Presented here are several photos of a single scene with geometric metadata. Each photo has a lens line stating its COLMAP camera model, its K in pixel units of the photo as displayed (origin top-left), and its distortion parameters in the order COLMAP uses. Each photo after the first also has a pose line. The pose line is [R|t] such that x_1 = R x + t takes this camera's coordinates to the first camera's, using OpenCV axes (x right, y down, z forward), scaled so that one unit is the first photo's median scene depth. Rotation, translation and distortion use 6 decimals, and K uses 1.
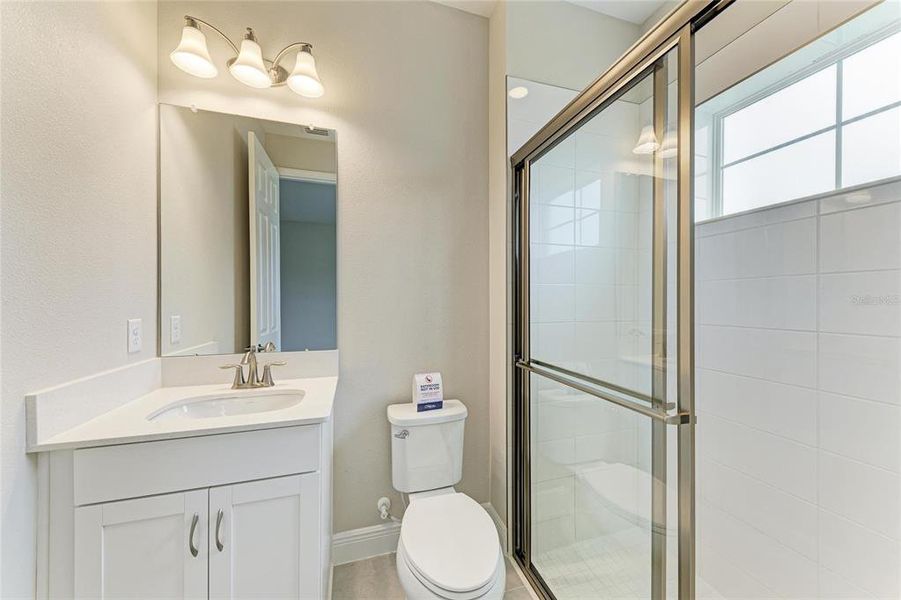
lens RADIAL K [[320.1, 0, 447.7], [0, 320.1, 305.7], [0, 0, 1]] dist [0.000228, -0.000054]
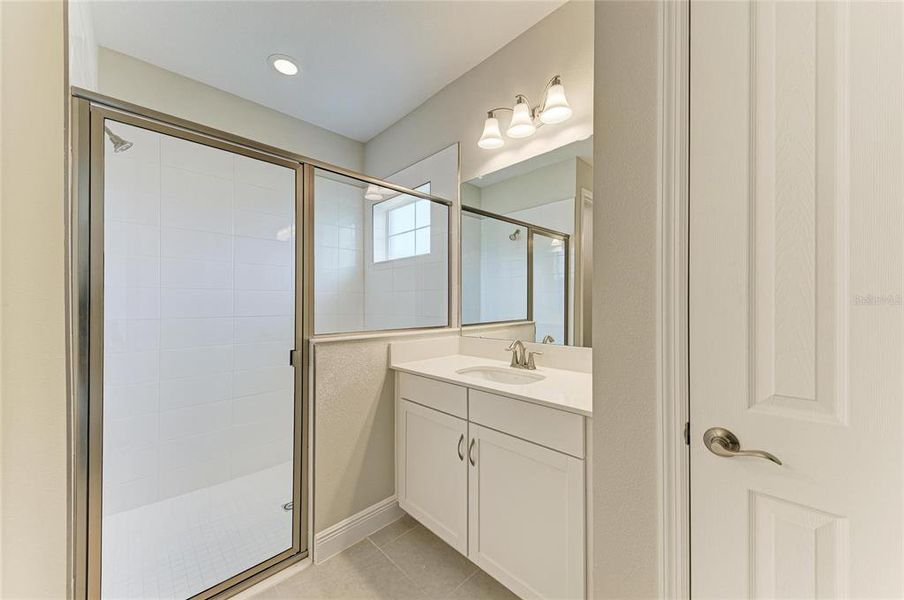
lens RADIAL K [[321.1, 0, 449.2], [0, 321.1, 305.7], [0, 0, 1]] dist [0.000228, -0.000054]
pose [[0.464080, -0.002727, -0.885789, 0.416617], [0.001412, 0.999996, -0.002339, 0.004442], [0.885792, -0.000166, 0.464082, 0.129861]]
